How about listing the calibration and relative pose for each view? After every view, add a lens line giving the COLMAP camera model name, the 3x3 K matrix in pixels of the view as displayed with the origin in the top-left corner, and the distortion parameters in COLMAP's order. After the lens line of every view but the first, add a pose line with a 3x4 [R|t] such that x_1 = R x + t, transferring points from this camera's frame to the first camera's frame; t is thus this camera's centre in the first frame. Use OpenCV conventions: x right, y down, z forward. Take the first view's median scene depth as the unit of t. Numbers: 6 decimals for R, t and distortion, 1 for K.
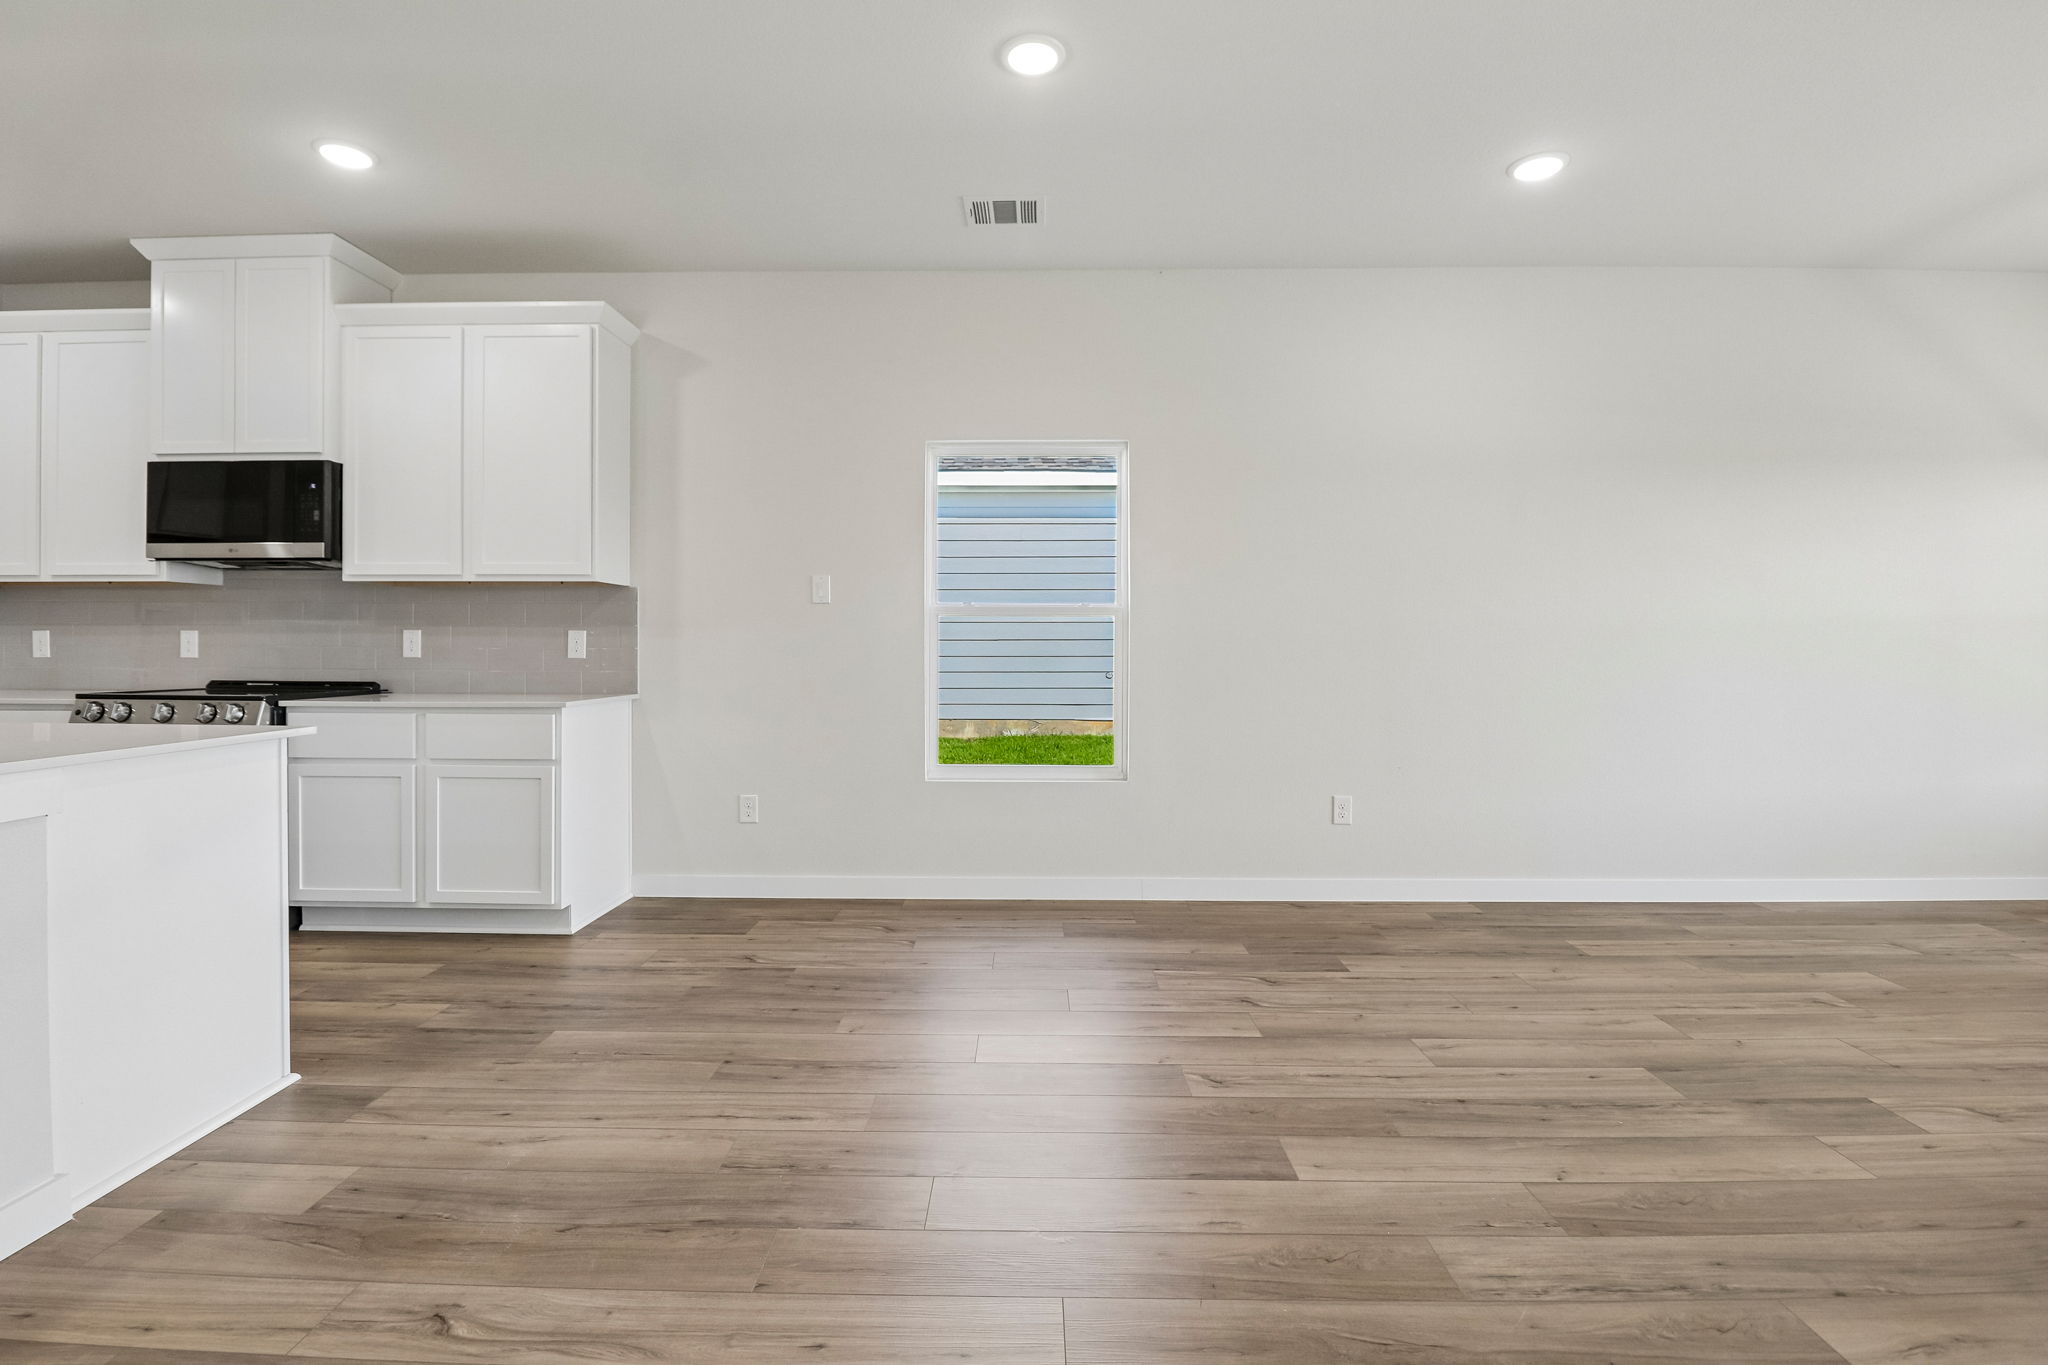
lens RADIAL K [[944.5, 0, 1013.4], [0, 944.5, 653.9], [0, 0, 1]] dist [0.000132, -0.012440]
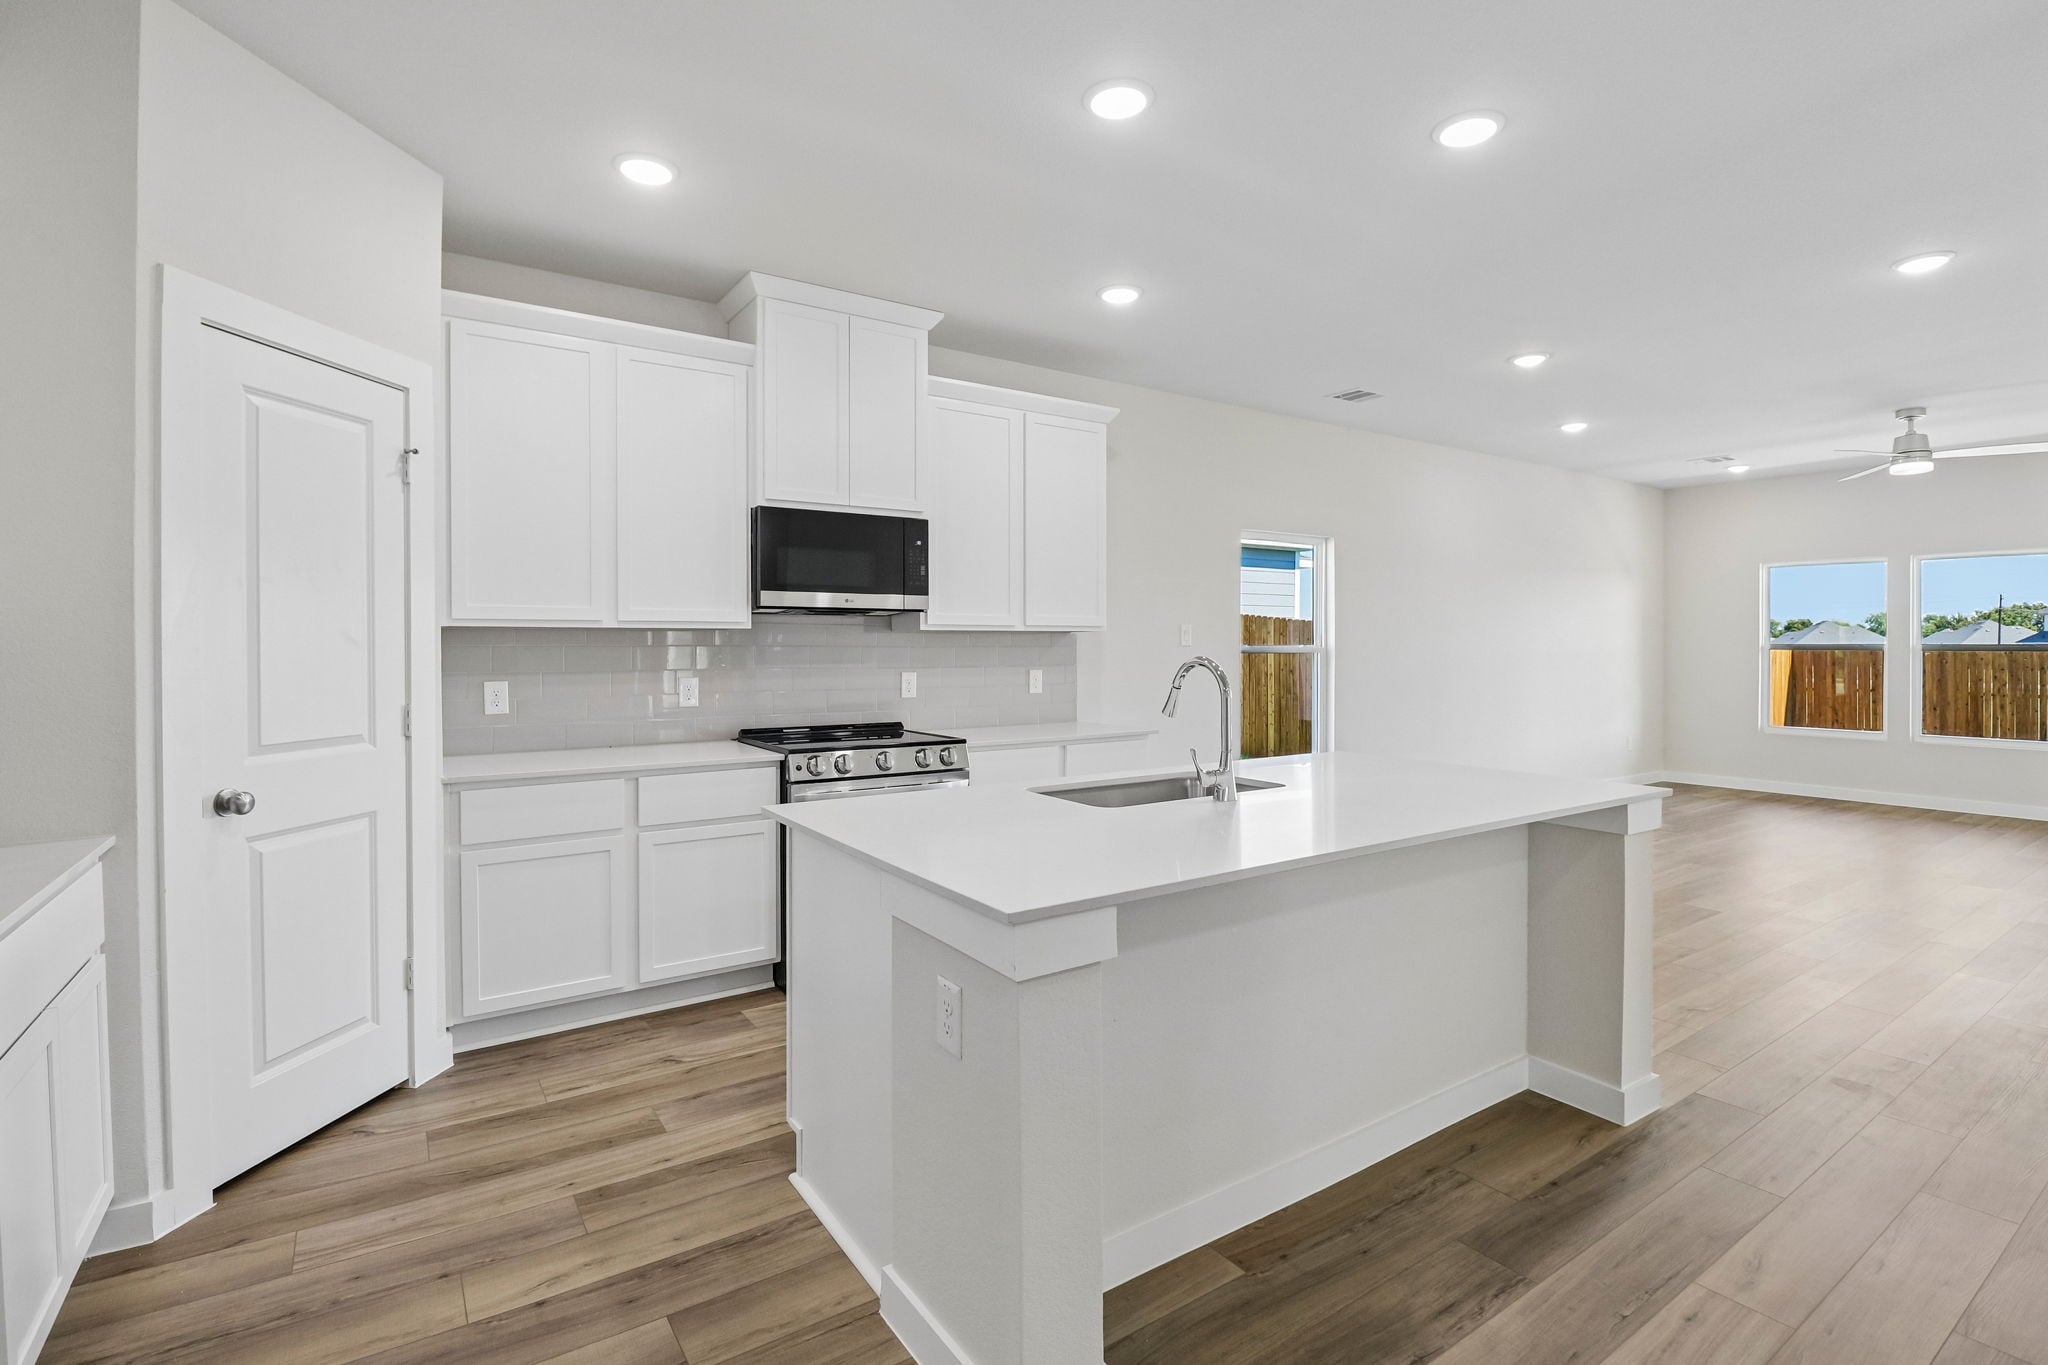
lens RADIAL K [[950.2, 0, 1012.1], [0, 950.2, 639.2], [0, 0, 1]] dist [0.001355, -0.012784]
pose [[0.821444, -0.000463, 0.570289, -1.283936], [0.008224, 0.999905, -0.011035, -0.055103], [-0.570230, 0.013755, 0.821370, 0.047326]]
